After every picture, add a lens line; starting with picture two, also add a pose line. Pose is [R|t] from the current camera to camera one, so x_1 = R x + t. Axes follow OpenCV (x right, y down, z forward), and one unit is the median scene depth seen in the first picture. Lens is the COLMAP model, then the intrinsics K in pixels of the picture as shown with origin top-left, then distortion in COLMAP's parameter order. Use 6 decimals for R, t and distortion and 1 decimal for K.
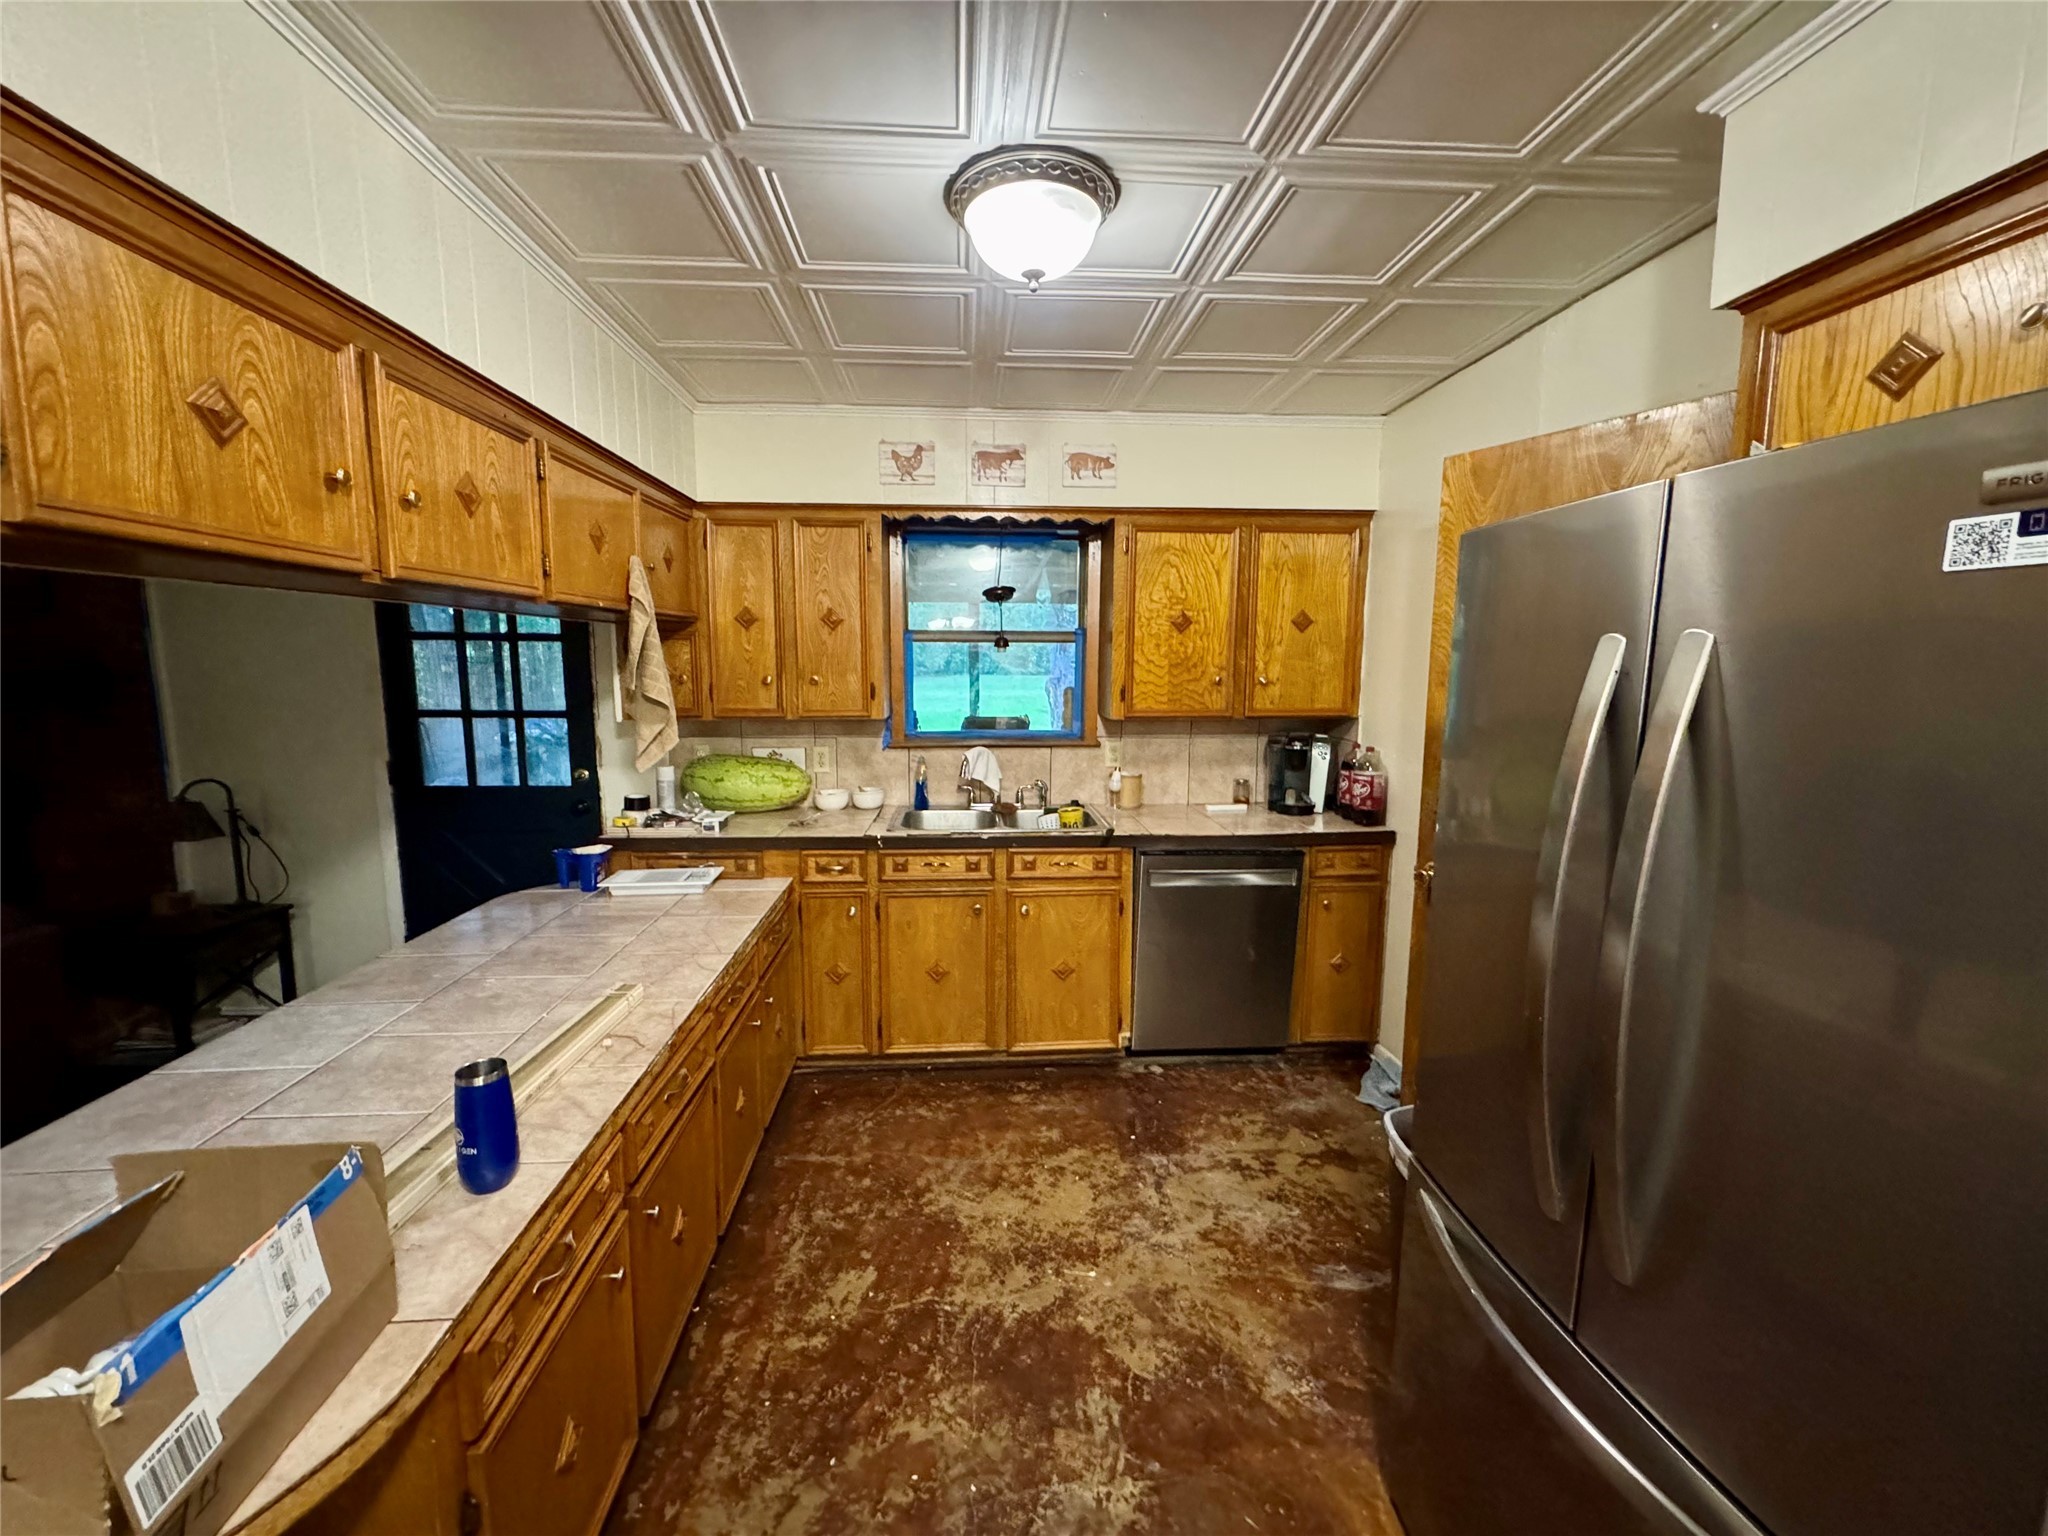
lens RADIAL K [[818.2, 0, 1015.3], [0, 818.2, 765.0], [0, 0, 1]] dist [-0.002403, 0.000126]
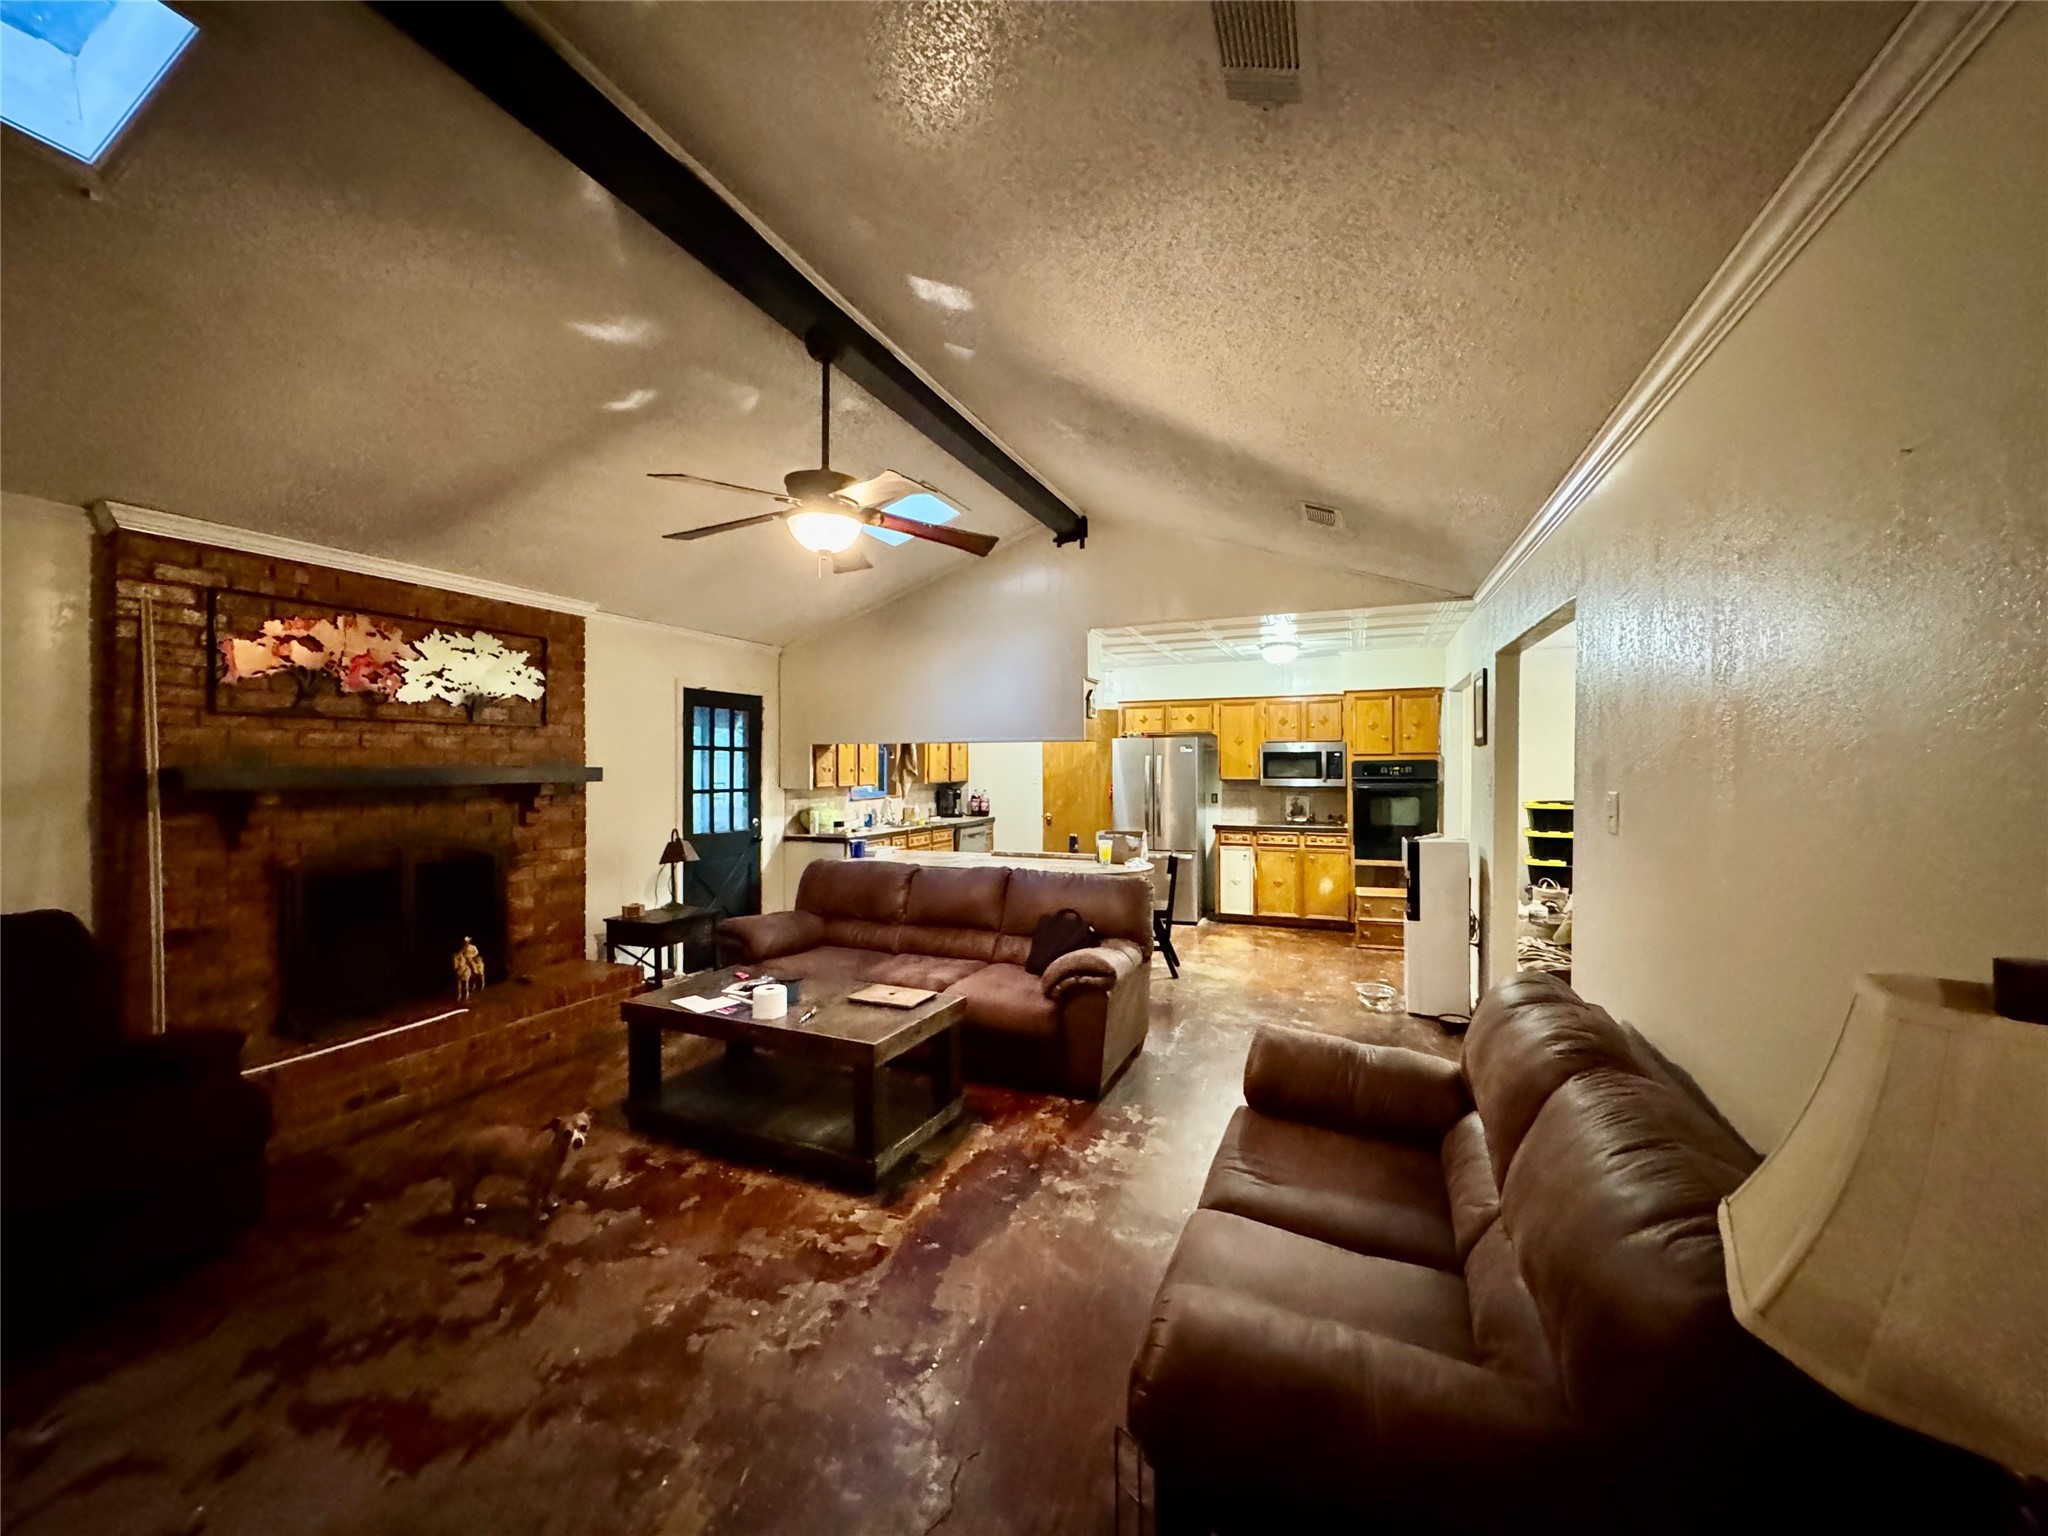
lens RADIAL K [[818.2, 0, 1015.3], [0, 818.2, 765.0], [0, 0, 1]] dist [-0.002403, 0.000126]
pose [[0.437840, -0.008101, 0.899016, -1.939255], [0.117047, 0.991962, -0.048066, 0.041675], [-0.891401, 0.126273, 0.435269, -0.340678]]
